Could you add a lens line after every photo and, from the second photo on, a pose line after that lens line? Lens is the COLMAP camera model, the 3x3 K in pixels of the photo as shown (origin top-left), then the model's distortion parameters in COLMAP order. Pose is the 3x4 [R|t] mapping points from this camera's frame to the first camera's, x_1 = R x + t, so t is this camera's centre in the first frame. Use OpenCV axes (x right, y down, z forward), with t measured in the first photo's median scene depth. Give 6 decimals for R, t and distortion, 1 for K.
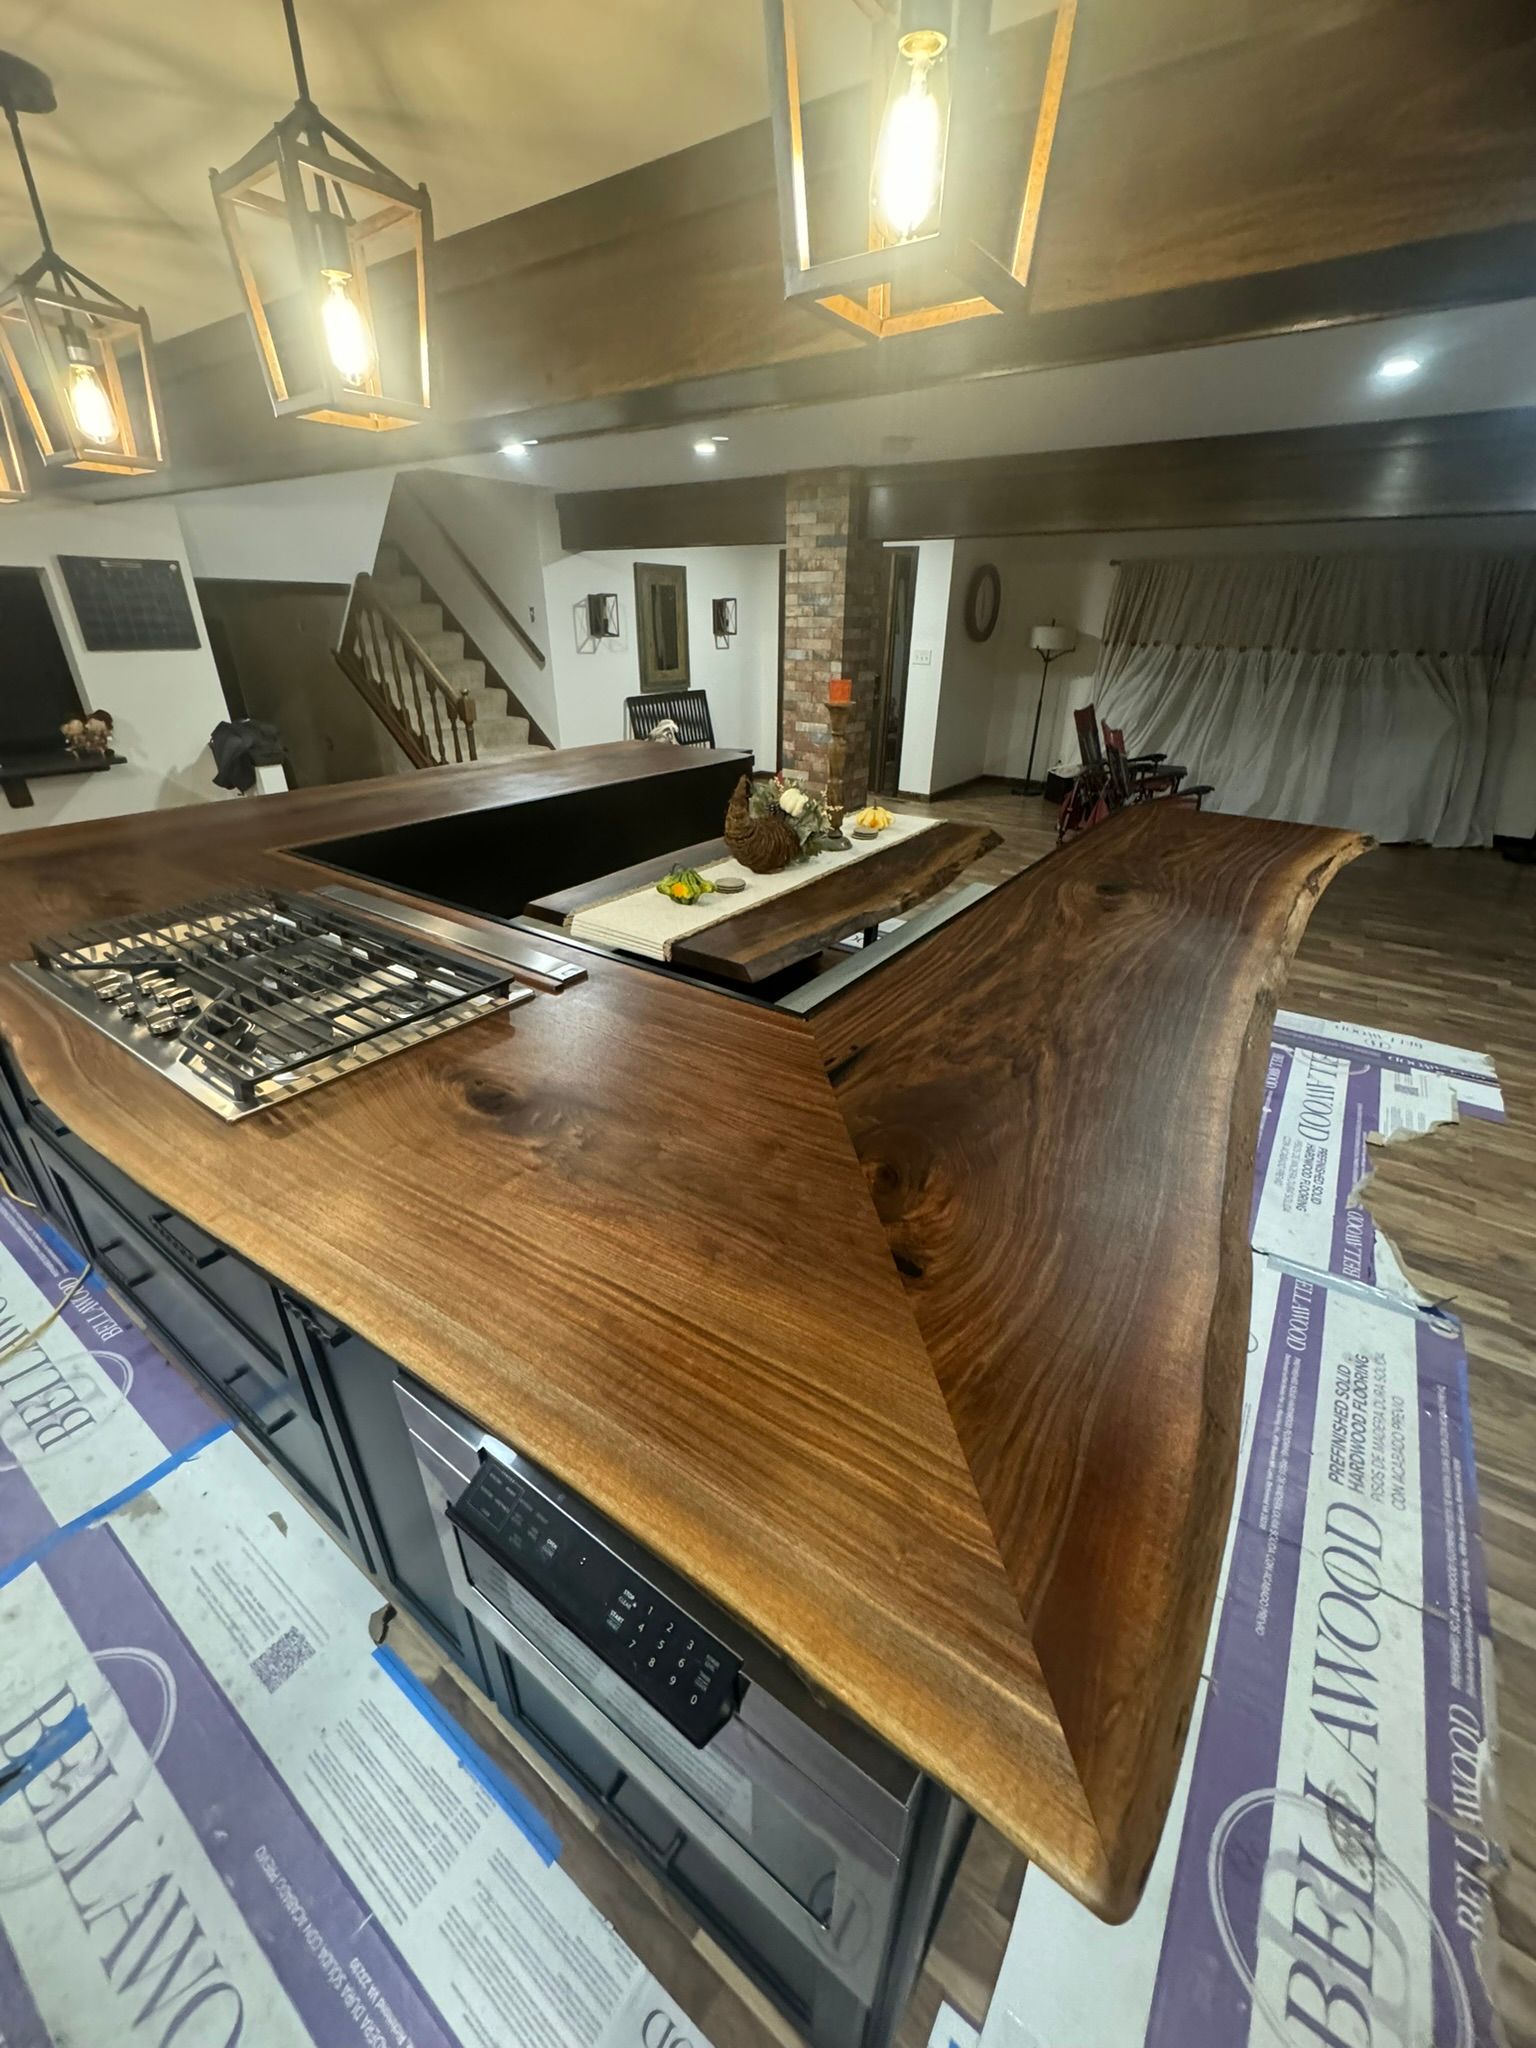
lens RADIAL K [[815.8, 0, 769.8], [0, 815.8, 1024.7], [0, 0, 1]] dist [-0.002361, -0.000350]
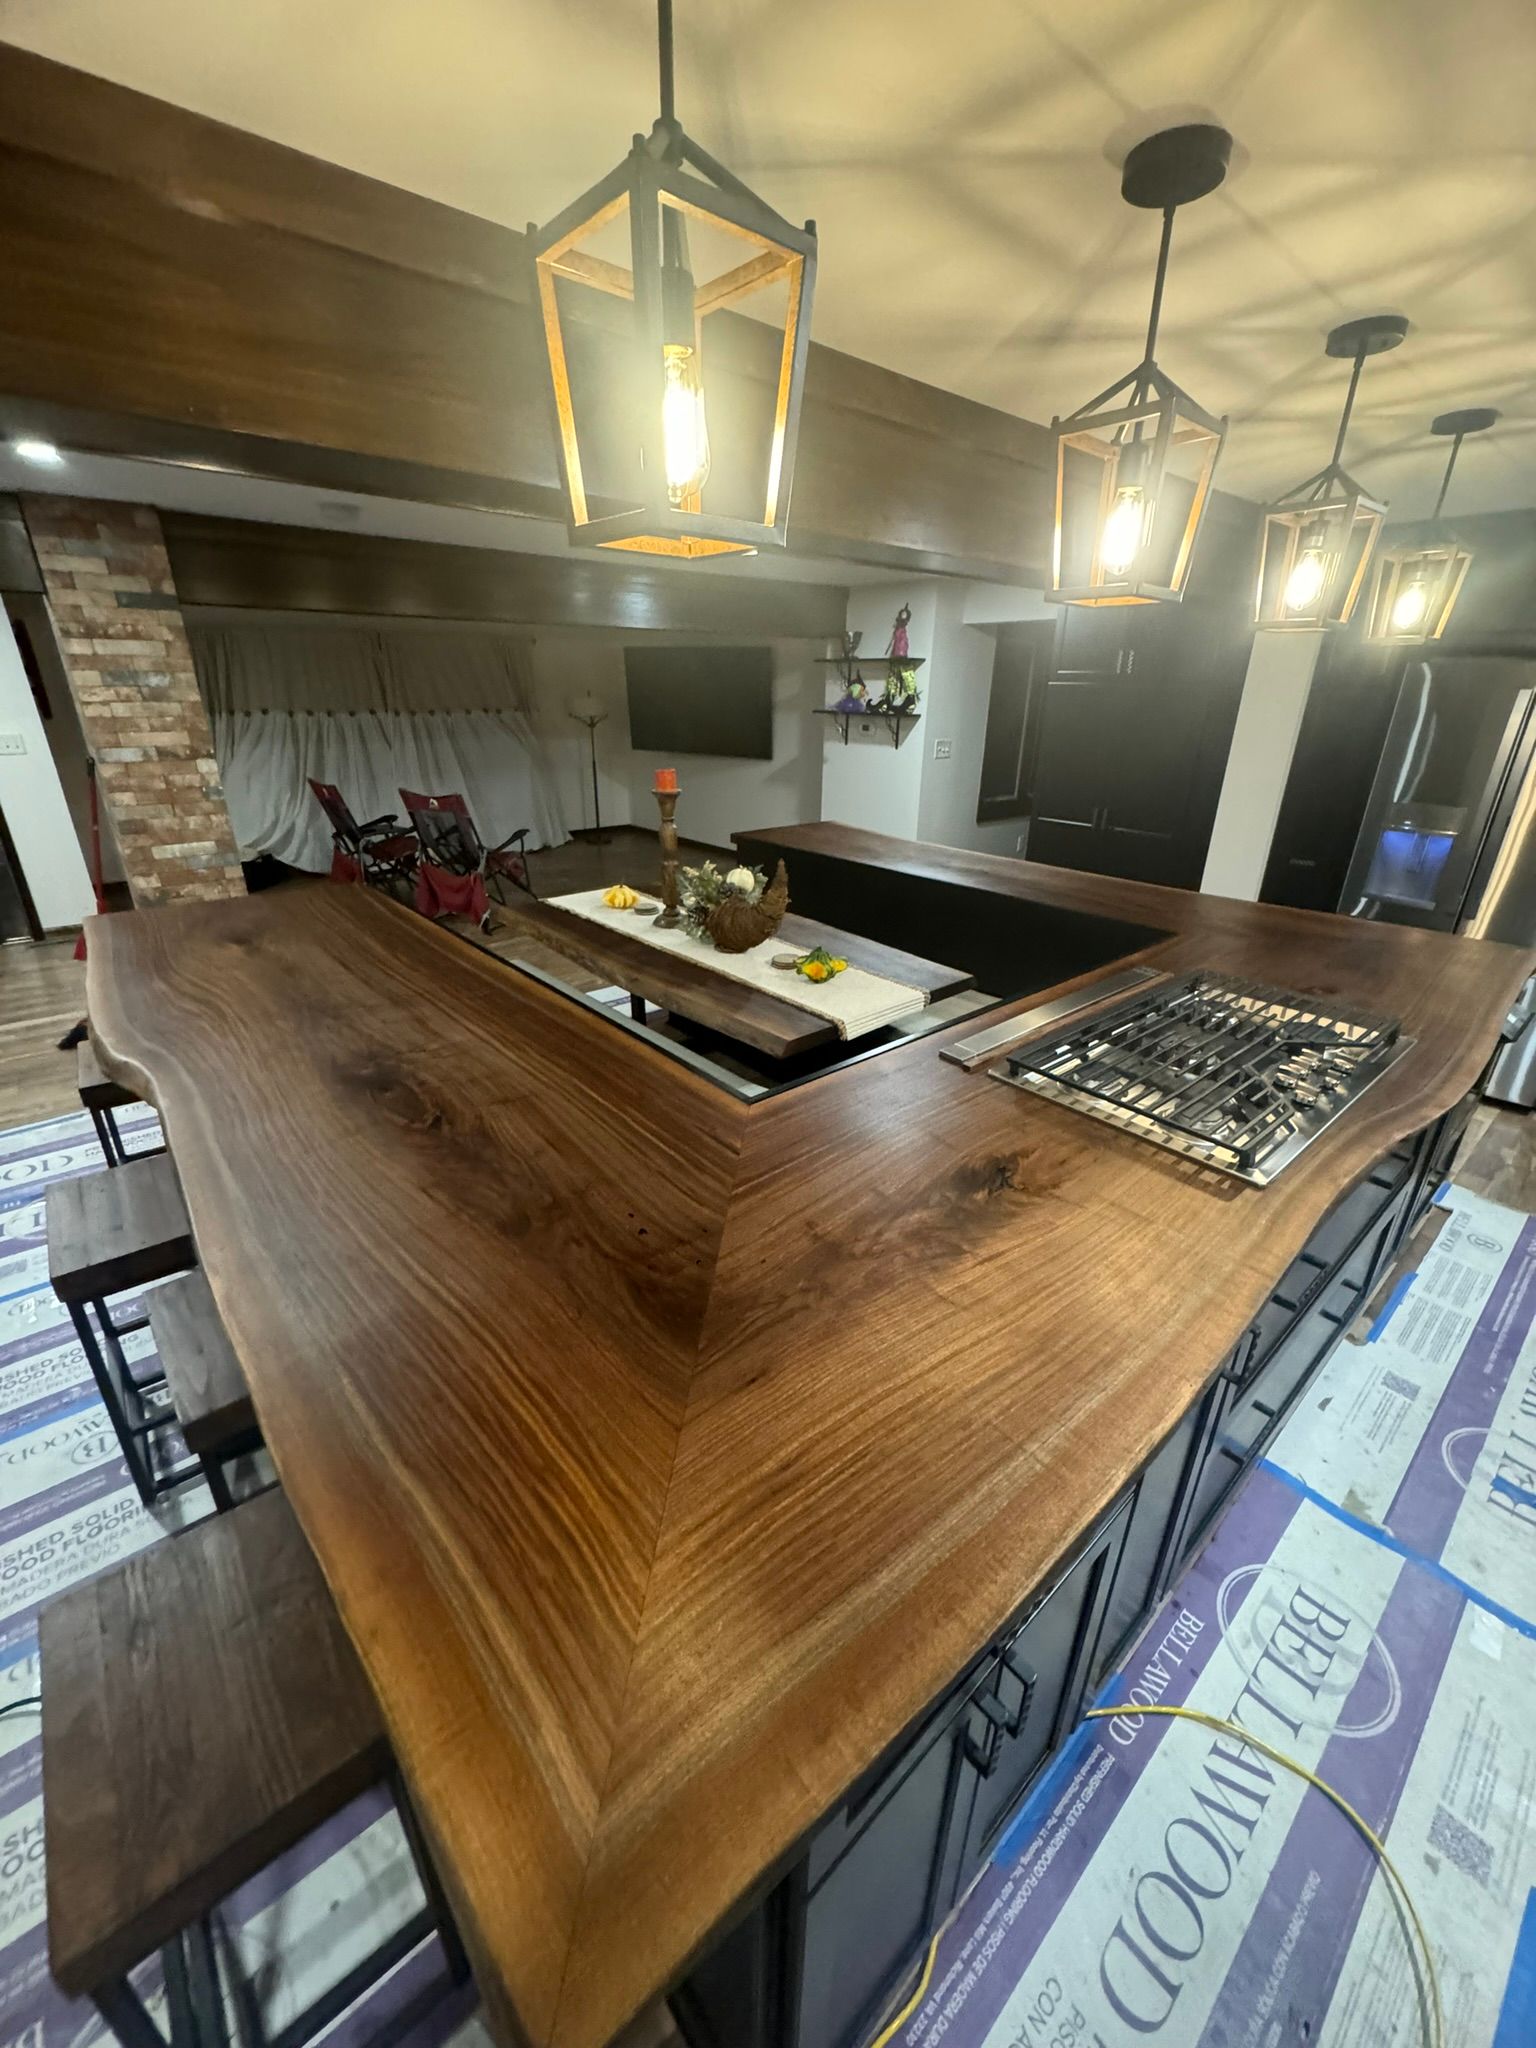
lens RADIAL K [[815.8, 0, 769.7], [0, 815.8, 1025.8], [0, 0, 1]] dist [-0.002361, -0.000350]
pose [[0.231192, -0.385029, 0.893478, -1.412424], [0.423922, 0.866461, 0.263695, -0.531321], [-0.875694, 0.317800, 0.363541, 0.890222]]
